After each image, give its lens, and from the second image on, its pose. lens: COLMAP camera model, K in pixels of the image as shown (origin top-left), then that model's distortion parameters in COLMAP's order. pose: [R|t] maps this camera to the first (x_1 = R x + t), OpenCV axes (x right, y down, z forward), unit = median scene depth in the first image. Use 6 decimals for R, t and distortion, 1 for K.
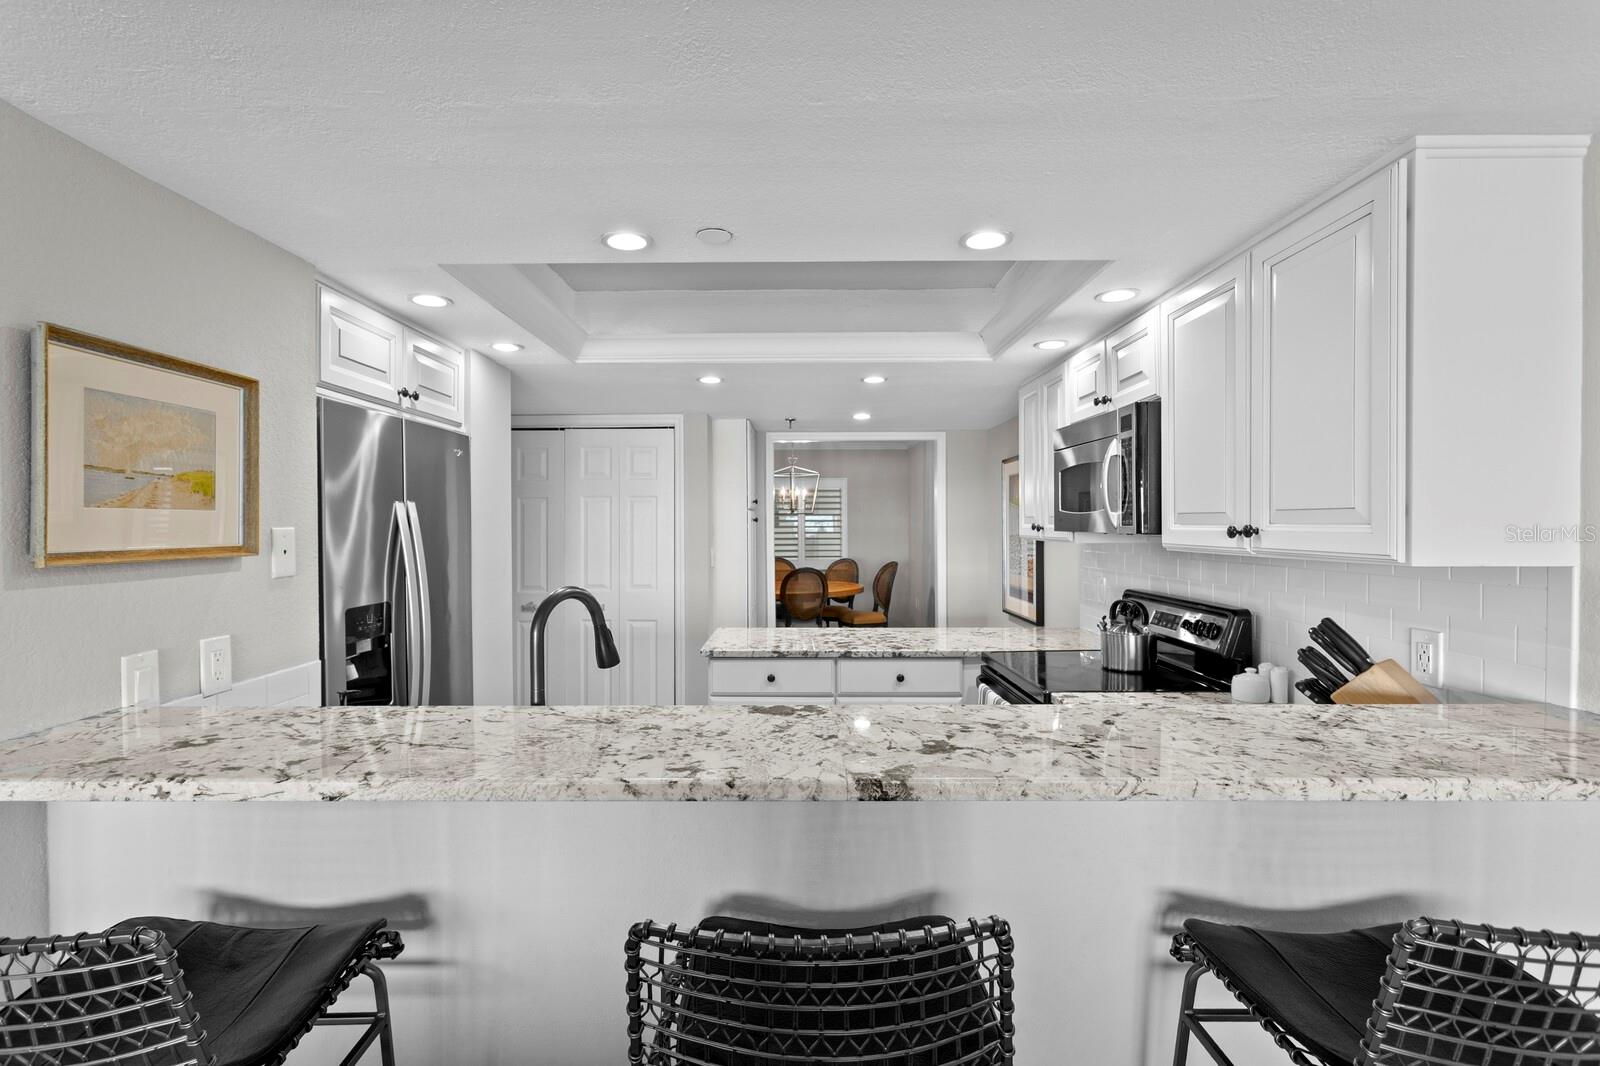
lens RADIAL K [[771.0, 0, 795.4], [0, 771.0, 528.1], [0, 0, 1]] dist [0.000185, 0.000218]
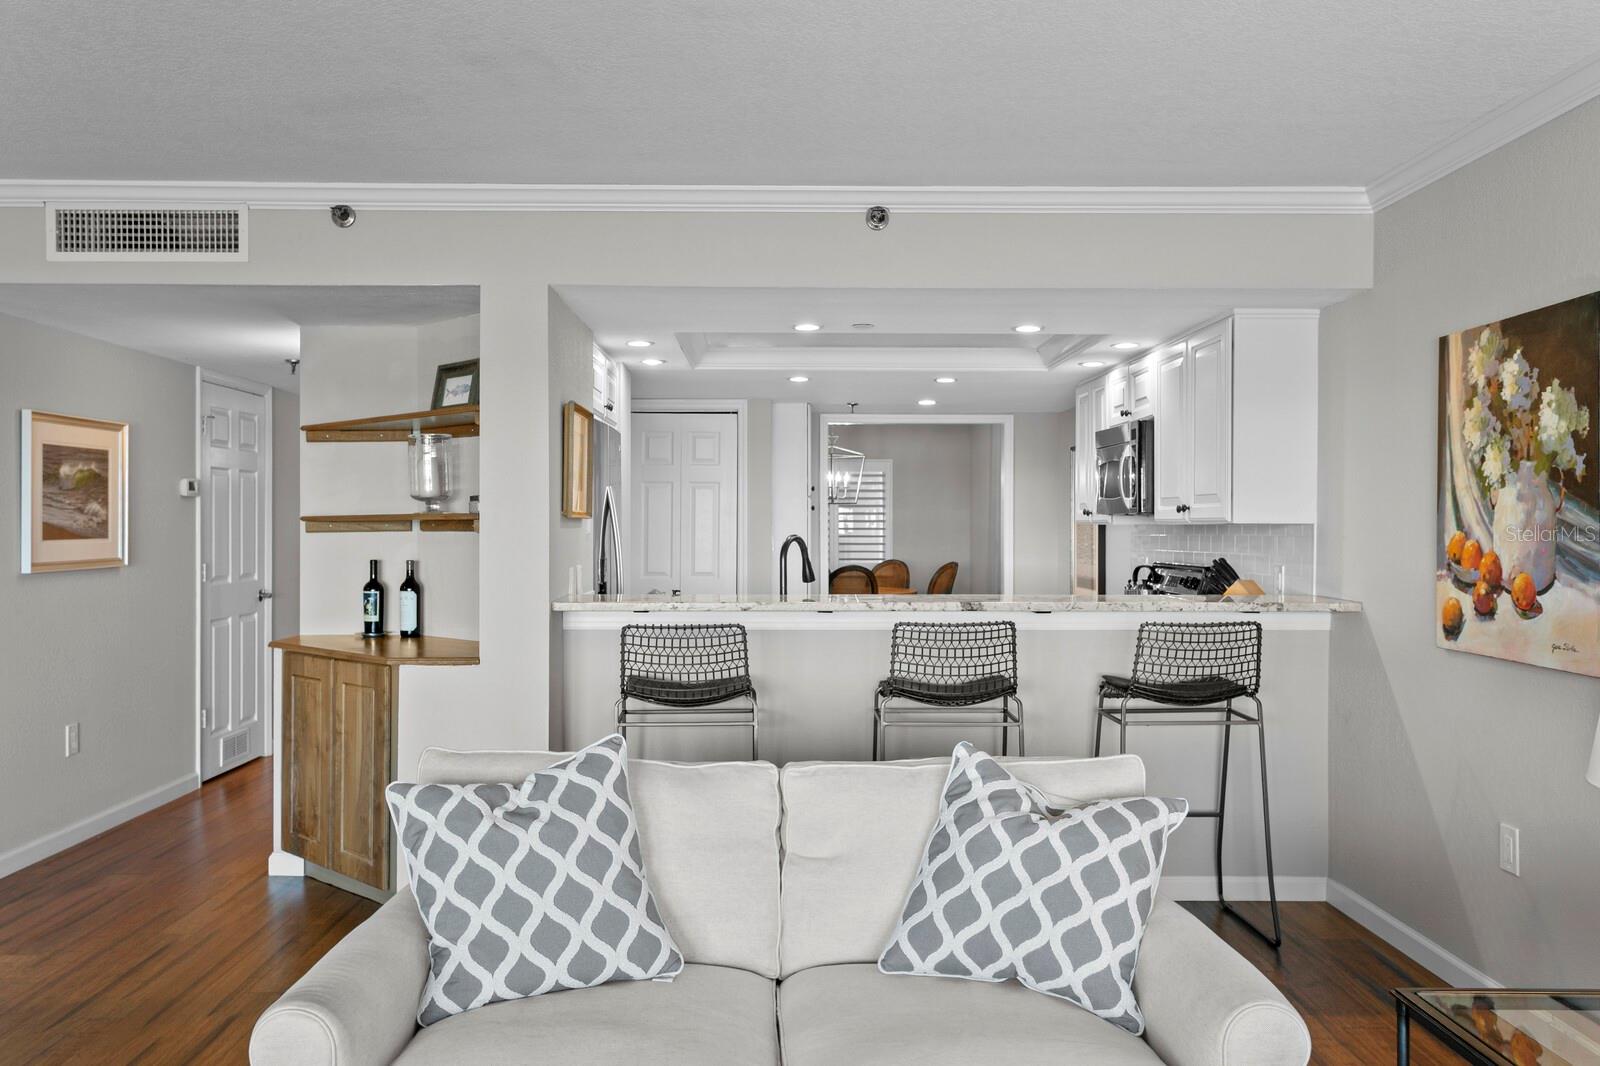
lens RADIAL K [[1342.6, 0, 801.0], [0, 1342.6, 532.4], [0, 0, 1]] dist [0.010118, 0.001175]
pose [[0.999674, 0.005437, 0.024937, -0.186636], [-0.005395, 0.999984, -0.001770, 0.039814], [-0.024946, 0.001635, 0.999687, -1.132874]]
